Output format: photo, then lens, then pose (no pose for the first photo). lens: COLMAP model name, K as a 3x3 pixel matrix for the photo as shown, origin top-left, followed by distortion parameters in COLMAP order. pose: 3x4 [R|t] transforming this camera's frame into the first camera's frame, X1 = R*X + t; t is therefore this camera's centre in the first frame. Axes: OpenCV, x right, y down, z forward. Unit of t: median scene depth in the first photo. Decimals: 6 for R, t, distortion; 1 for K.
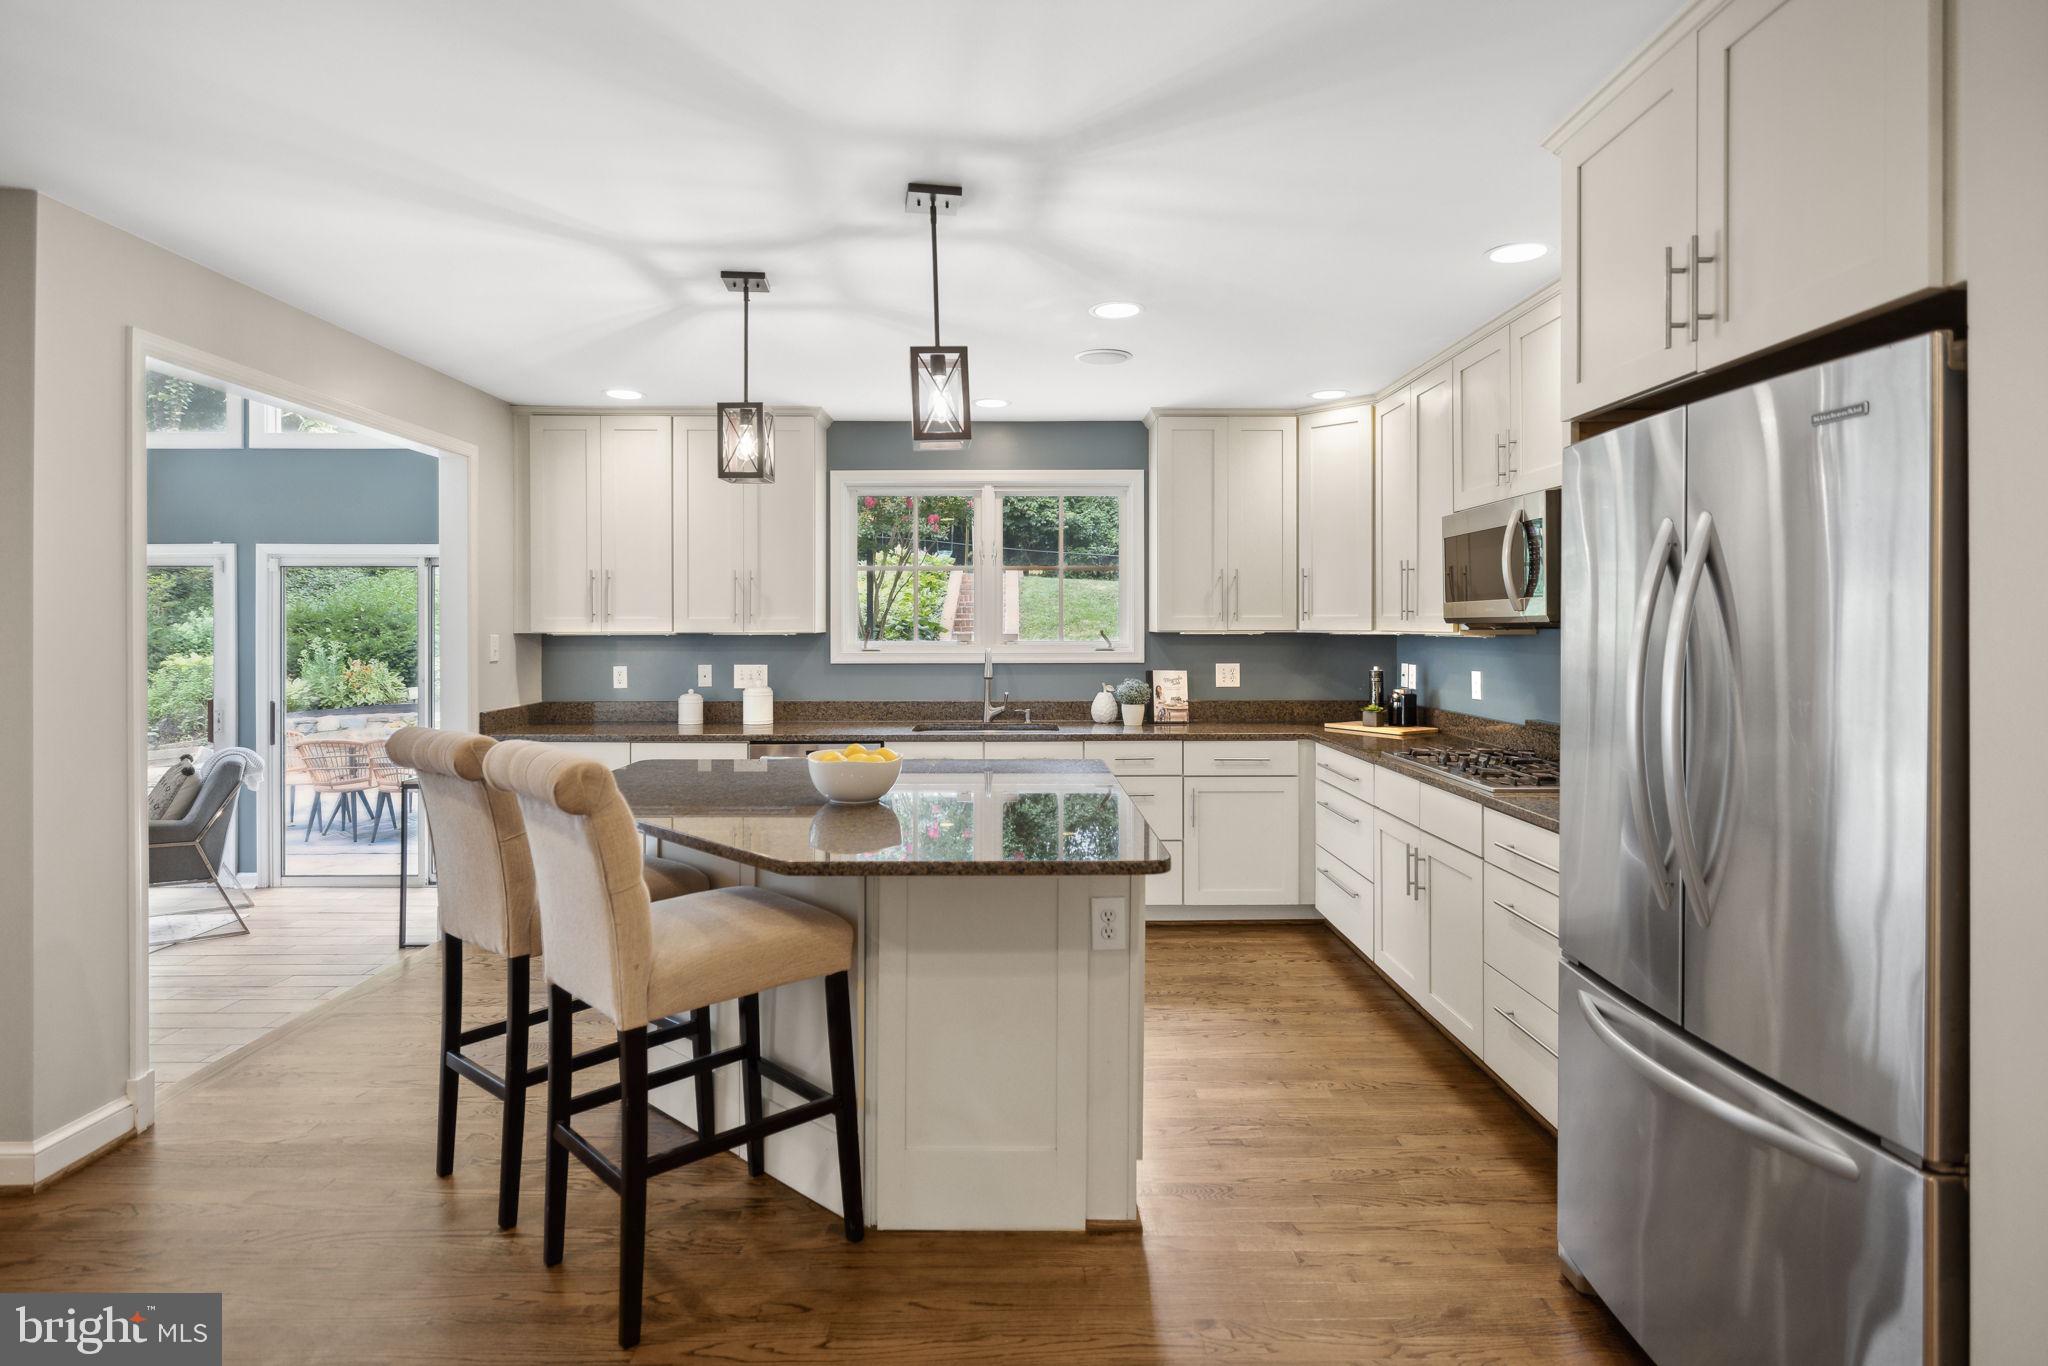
lens RADIAL K [[1035.3, 0, 1022.0], [0, 1035.3, 621.5], [0, 0, 1]] dist [-0.001343, 0.000252]
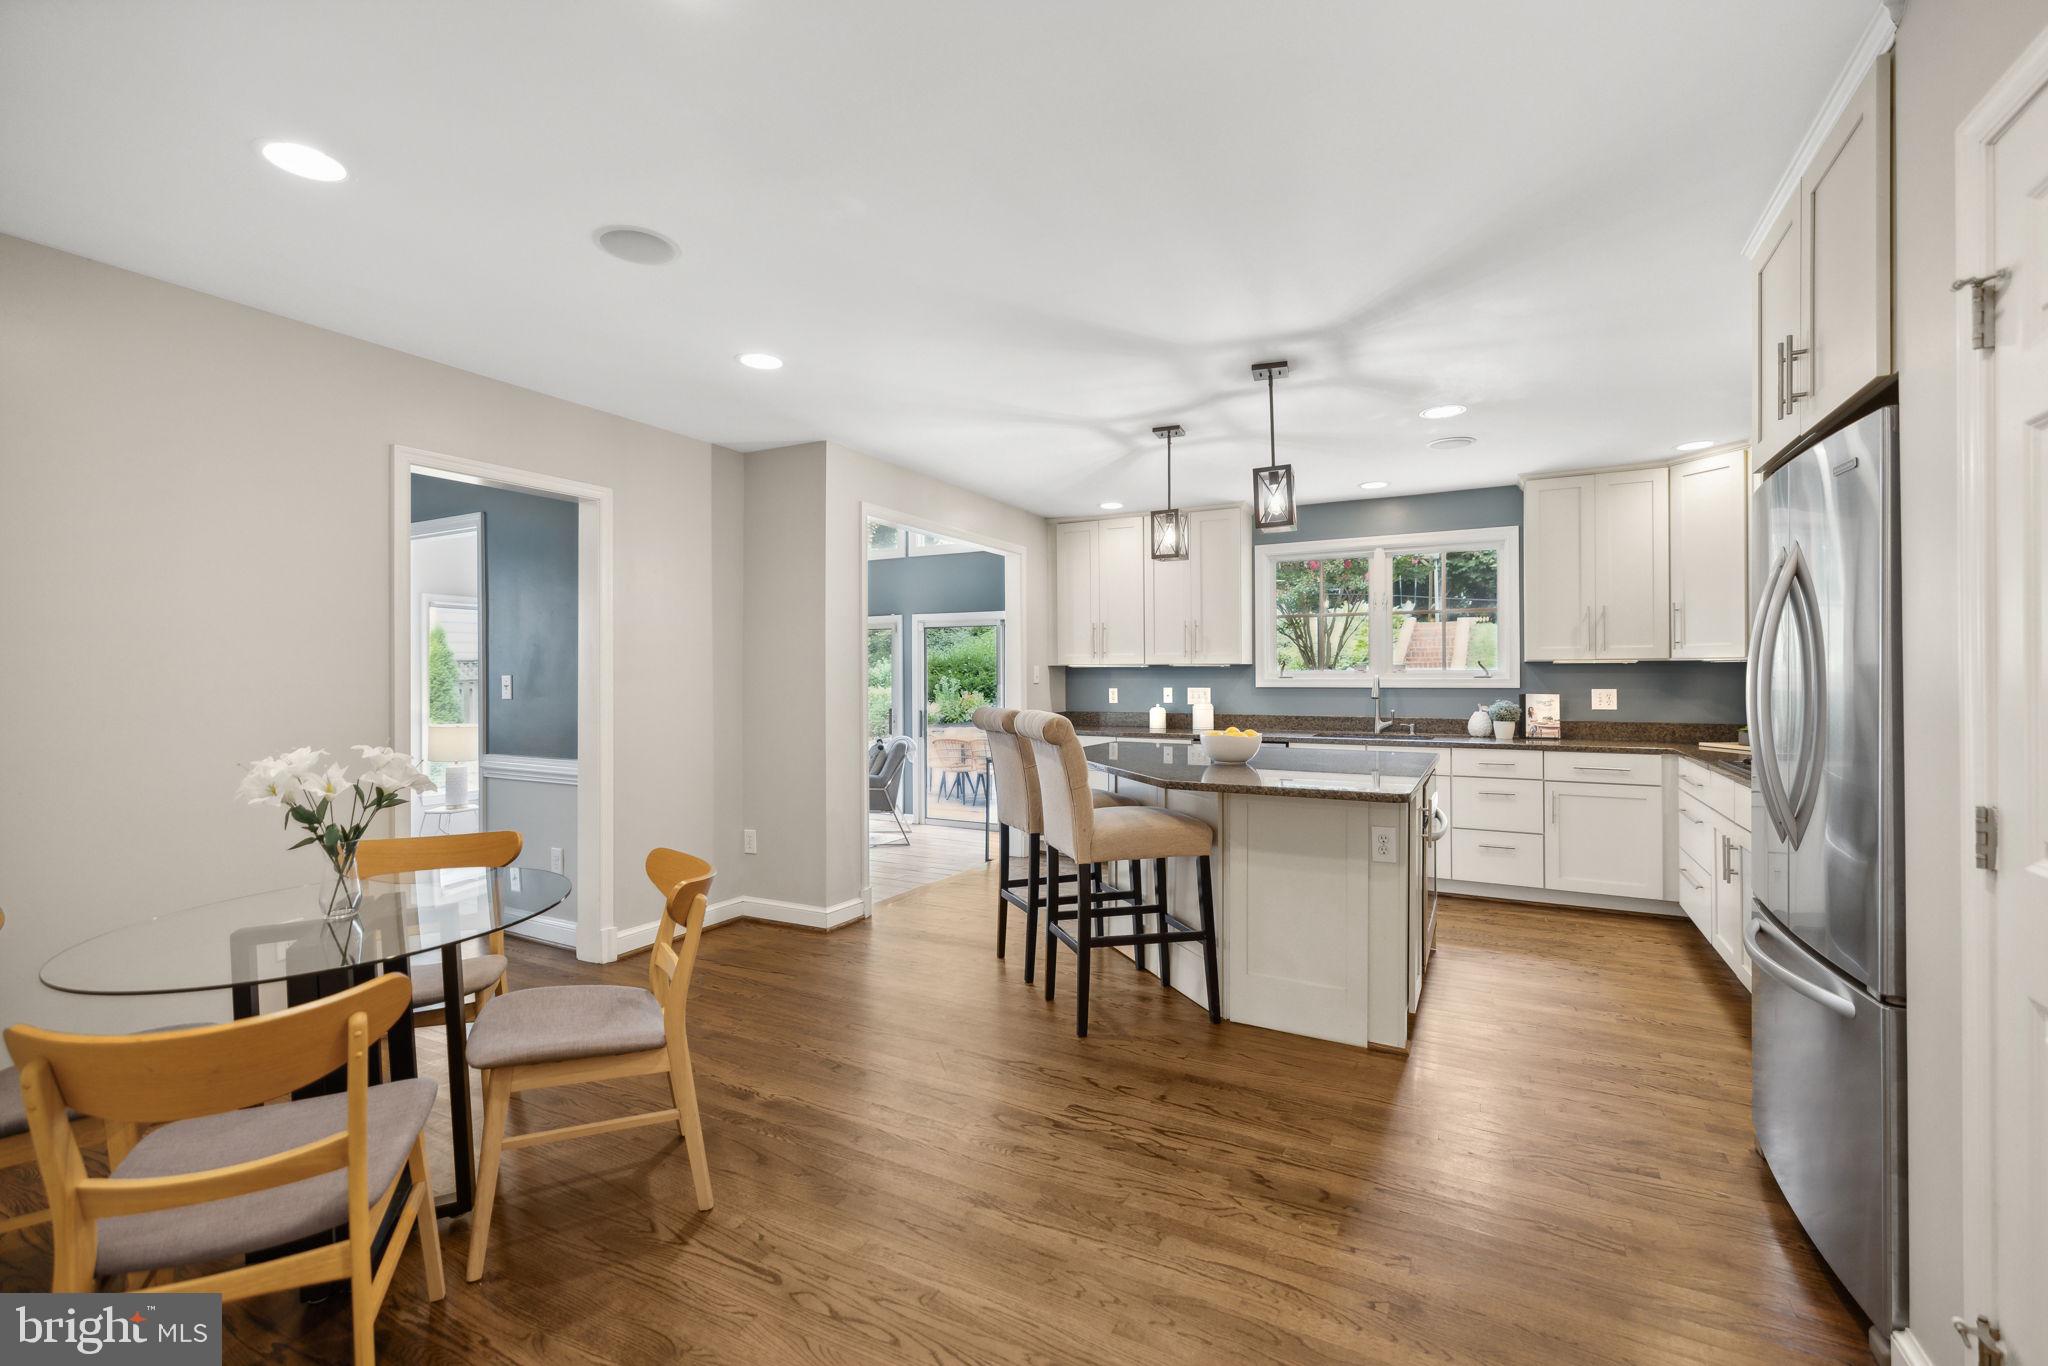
lens RADIAL K [[876.7, 0, 1026.7], [0, 876.7, 669.2], [0, 0, 1]] dist [0.001476, 0.000220]
pose [[0.875075, -0.004475, -0.483967, 0.125250], [0.003656, 0.999990, -0.002636, 0.021732], [0.483974, 0.000537, 0.875082, -0.177016]]
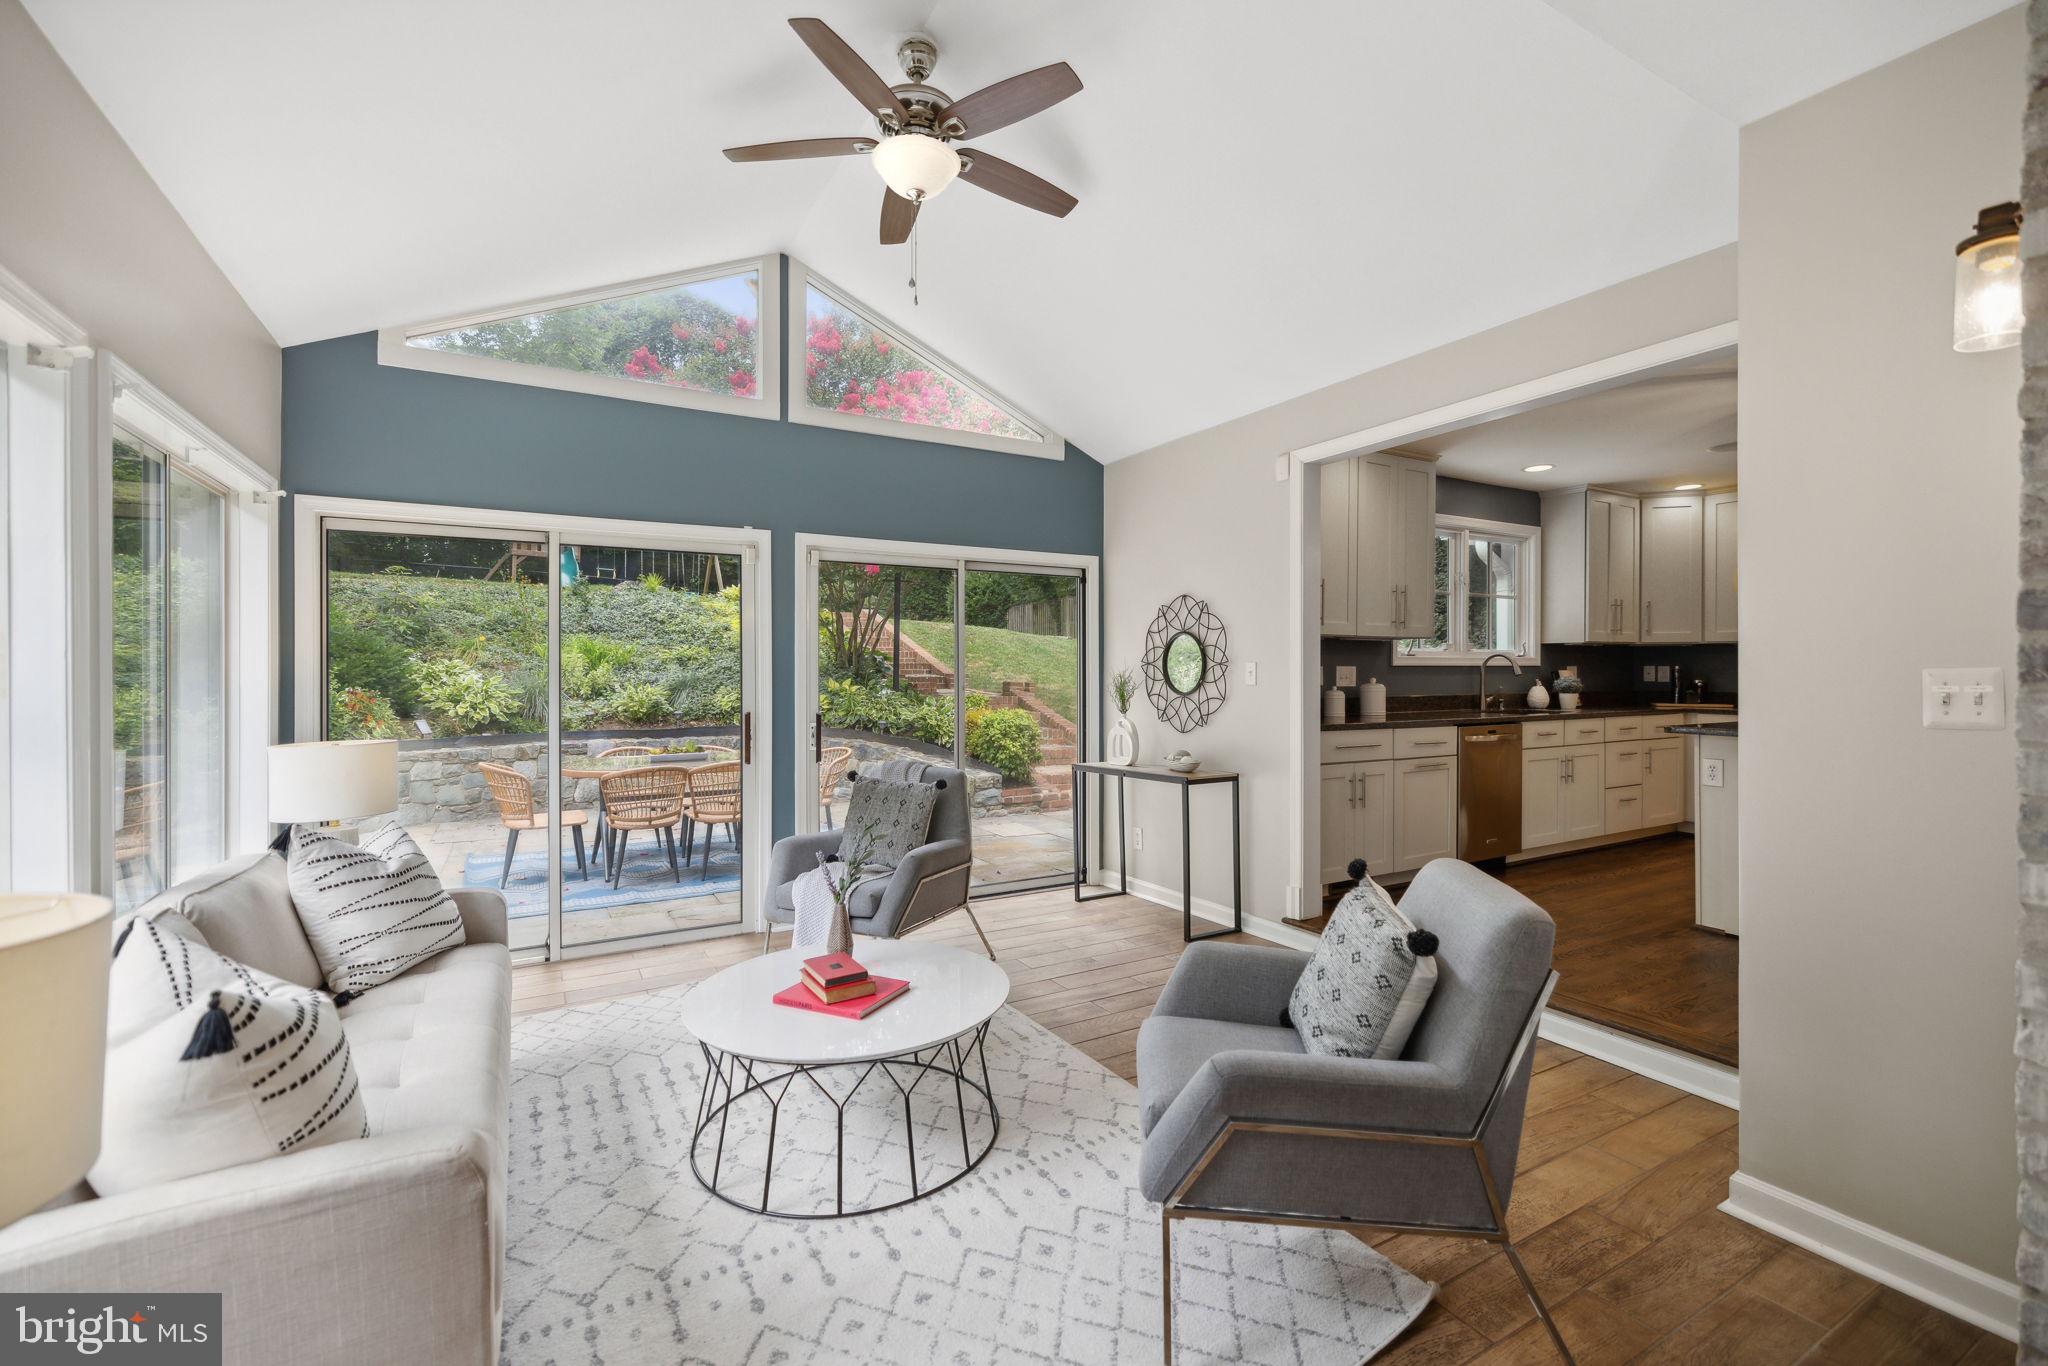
lens RADIAL K [[876.7, 0, 1022.9], [0, 876.7, 676.6], [0, 0, 1]] dist [0.001476, 0.000220]
pose [[0.875303, -0.002272, 0.483569, -1.213104], [0.000988, 0.999995, 0.002909, 0.057518], [-0.483573, -0.002069, 0.875301, 0.340630]]
